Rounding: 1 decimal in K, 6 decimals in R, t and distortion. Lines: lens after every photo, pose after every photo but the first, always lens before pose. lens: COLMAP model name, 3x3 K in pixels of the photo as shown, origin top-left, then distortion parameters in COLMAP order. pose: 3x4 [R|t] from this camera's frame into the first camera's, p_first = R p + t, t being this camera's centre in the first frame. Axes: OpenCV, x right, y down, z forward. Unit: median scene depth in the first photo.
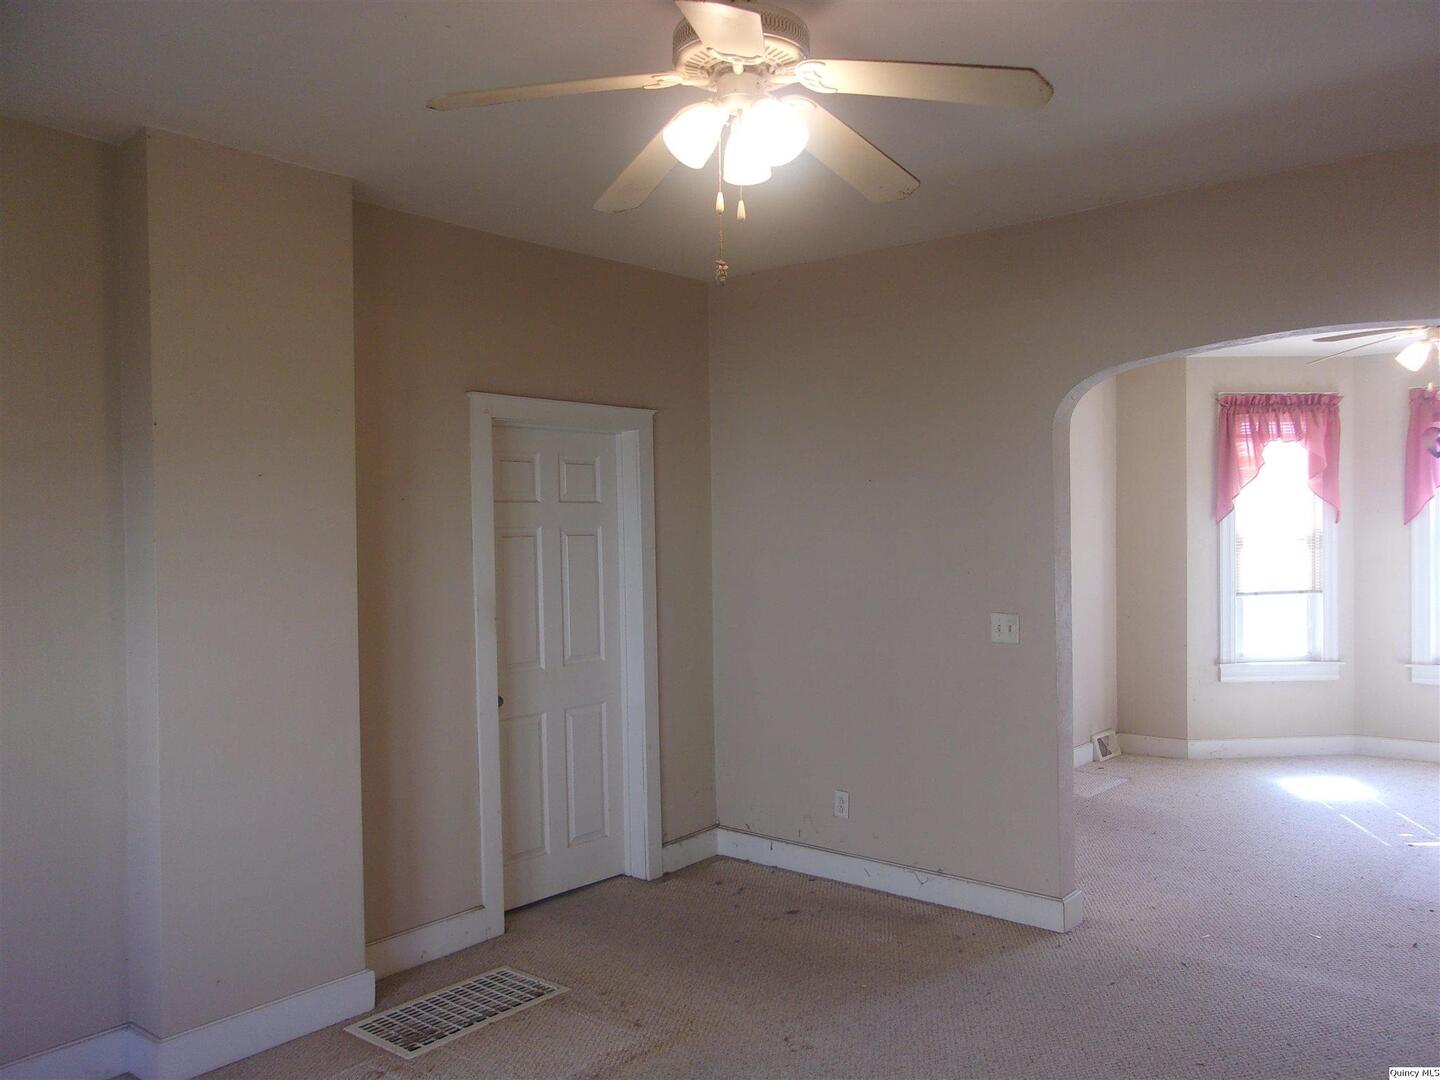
lens RADIAL K [[1142.2, 0, 719.0], [0, 1142.2, 539.6], [0, 0, 1]] dist [0.016089, 0.030367]
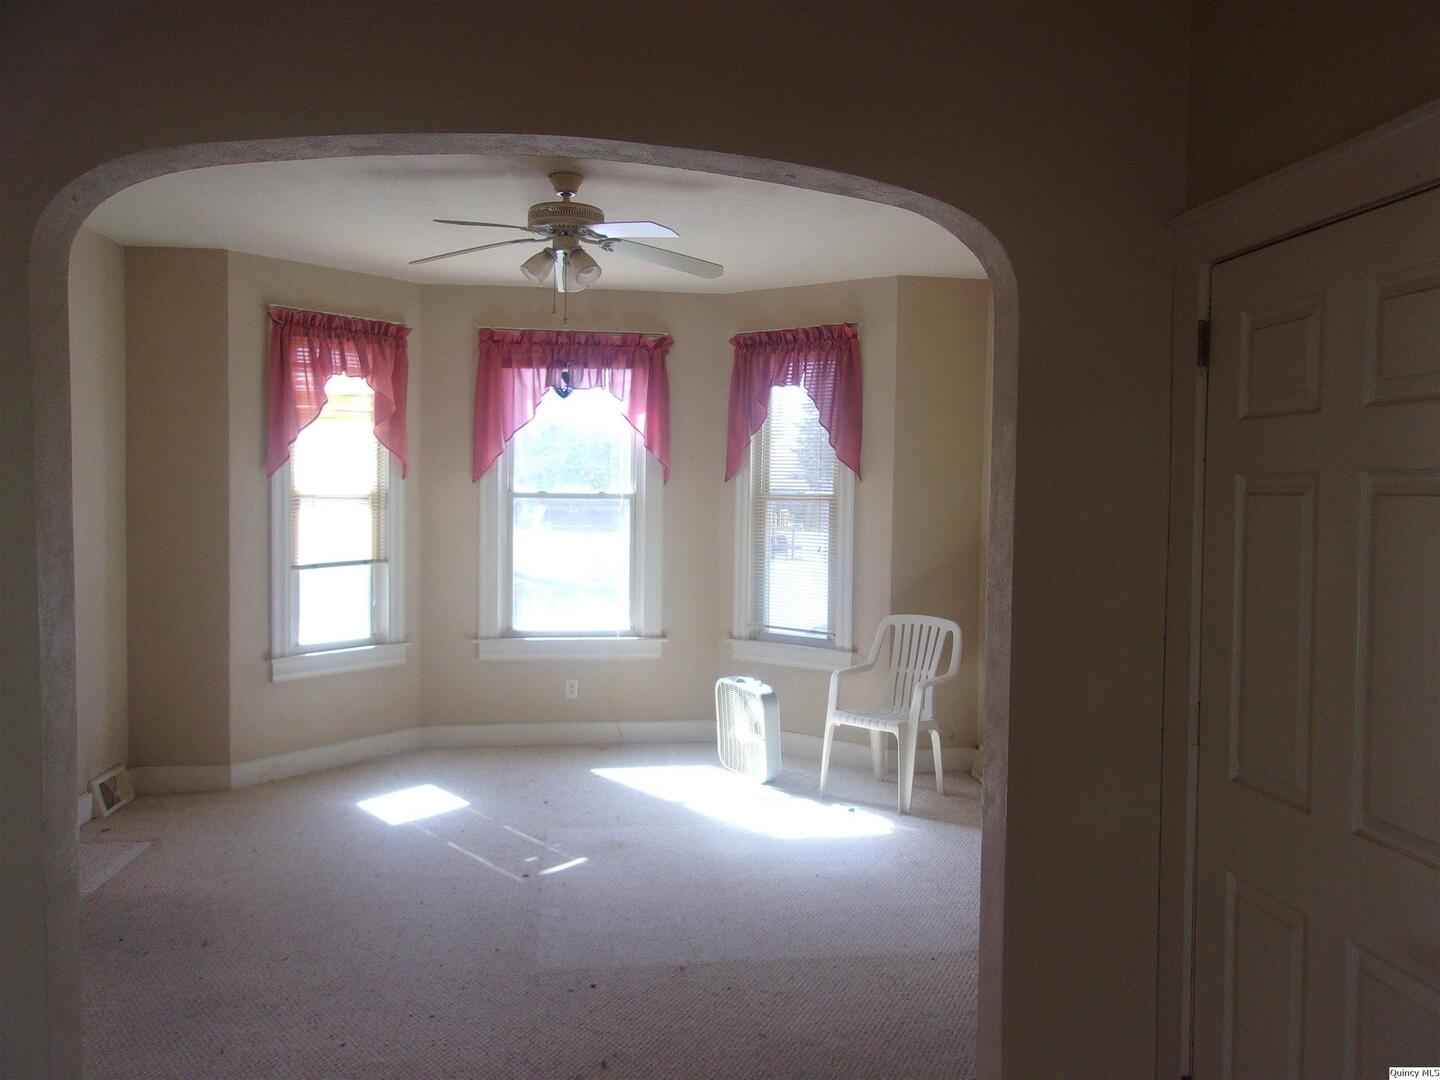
lens RADIAL K [[1142.2, 0, 719.0], [0, 1142.2, 530.6], [0, 0, 1]] dist [0.016089, 0.030367]
pose [[0.676274, -0.012514, 0.736544, 0.074630], [-0.005663, 0.999738, 0.022185, 0.003357], [-0.736628, -0.019174, 0.676026, 0.263236]]
